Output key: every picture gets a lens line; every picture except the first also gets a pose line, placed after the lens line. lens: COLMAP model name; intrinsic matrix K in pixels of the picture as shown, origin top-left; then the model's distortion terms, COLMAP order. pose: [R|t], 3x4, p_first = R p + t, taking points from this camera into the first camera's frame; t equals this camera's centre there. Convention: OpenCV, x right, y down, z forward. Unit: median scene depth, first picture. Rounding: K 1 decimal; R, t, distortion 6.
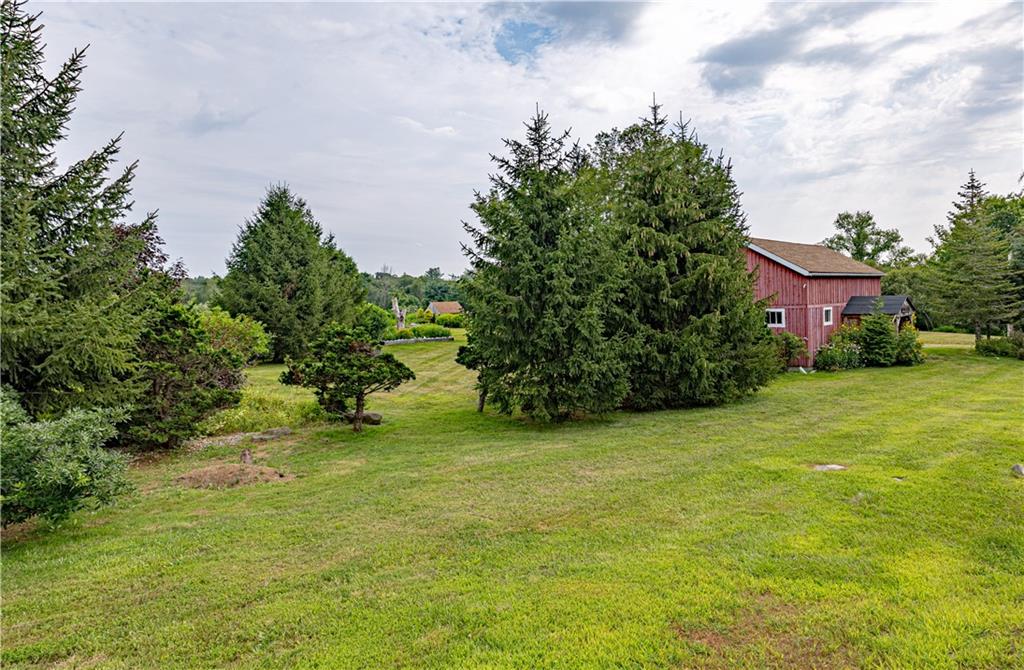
lens RADIAL K [[587.0, 0, 512.1], [0, 587.0, 335.6], [0, 0, 1]] dist [0.000489, 0.000034]
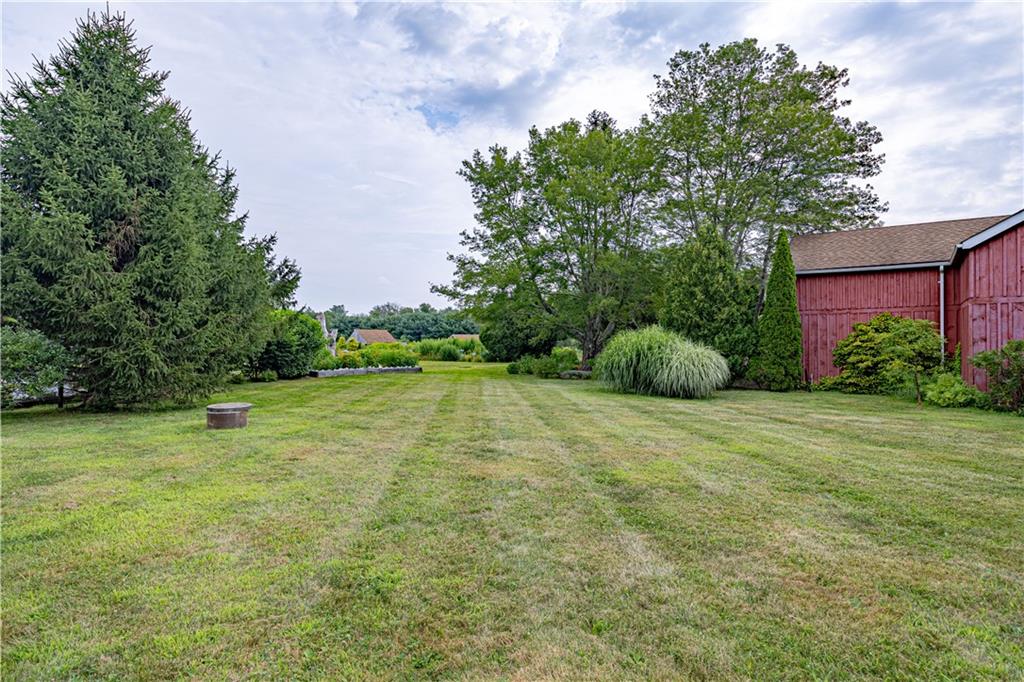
lens RADIAL K [[557.5, 0, 510.5], [0, 557.5, 366.8], [0, 0, 1]] dist [-0.001077, -0.000420]
pose [[0.985605, 0.016688, 0.168239, -0.163212], [-0.014618, 0.999802, -0.013536, 0.014595], [-0.168431, 0.010882, 0.985653, 0.540225]]
